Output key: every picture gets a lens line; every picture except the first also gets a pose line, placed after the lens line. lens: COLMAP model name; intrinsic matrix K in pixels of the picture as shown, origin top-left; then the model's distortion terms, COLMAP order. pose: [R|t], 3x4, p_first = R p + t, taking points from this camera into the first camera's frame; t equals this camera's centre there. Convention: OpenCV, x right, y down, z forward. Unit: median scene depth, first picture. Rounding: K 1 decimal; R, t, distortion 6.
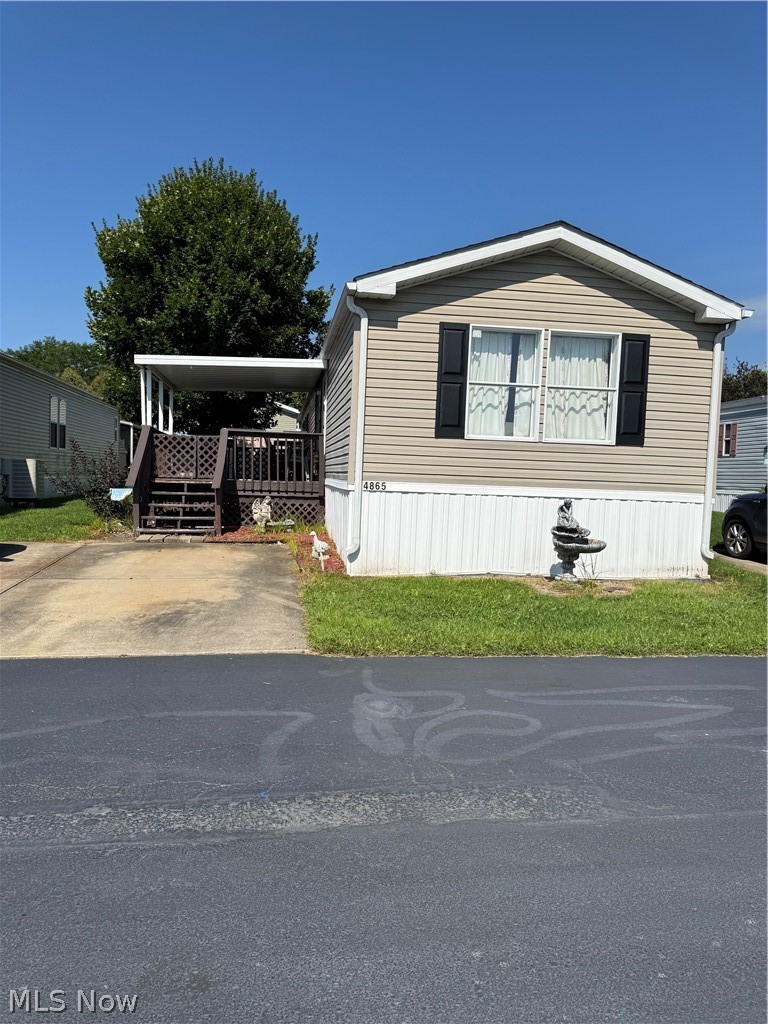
lens RADIAL K [[714.1, 0, 377.3], [0, 714.1, 512.2], [0, 0, 1]] dist [0.127707, -0.222848]
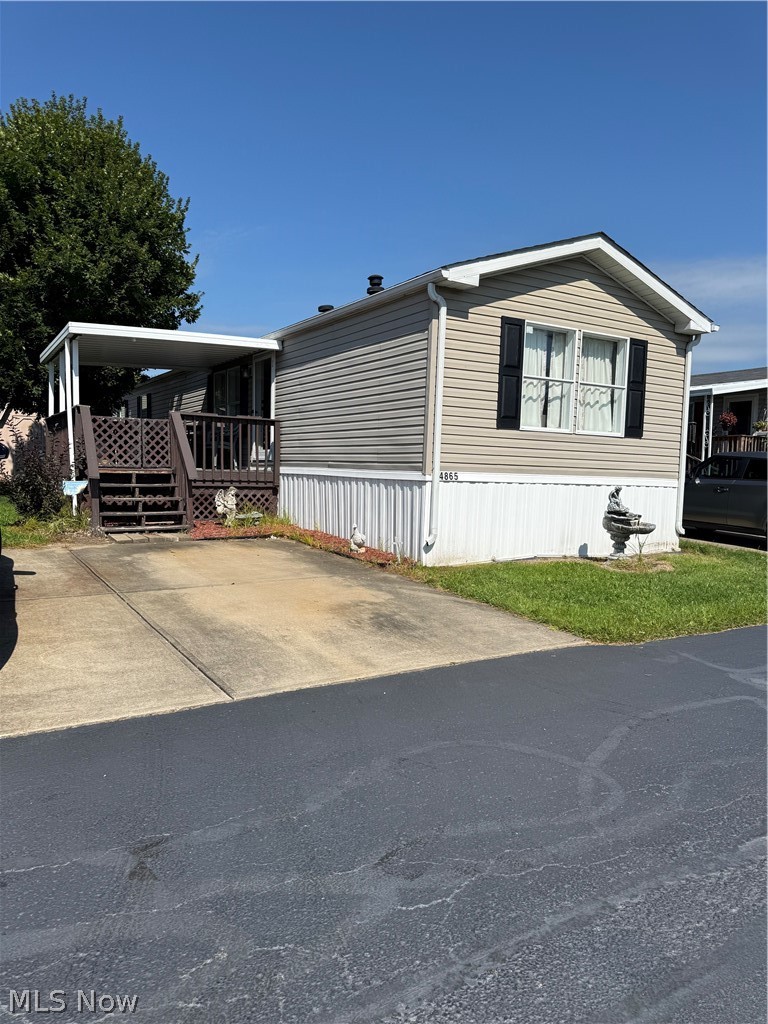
lens RADIAL K [[714.1, 0, 377.3], [0, 714.1, 512.2], [0, 0, 1]] dist [0.127707, -0.222848]
pose [[0.921106, -0.030341, 0.388128, -0.473559], [0.021495, 0.999401, 0.027112, -0.015035], [-0.388719, -0.016630, 0.921206, 0.109900]]
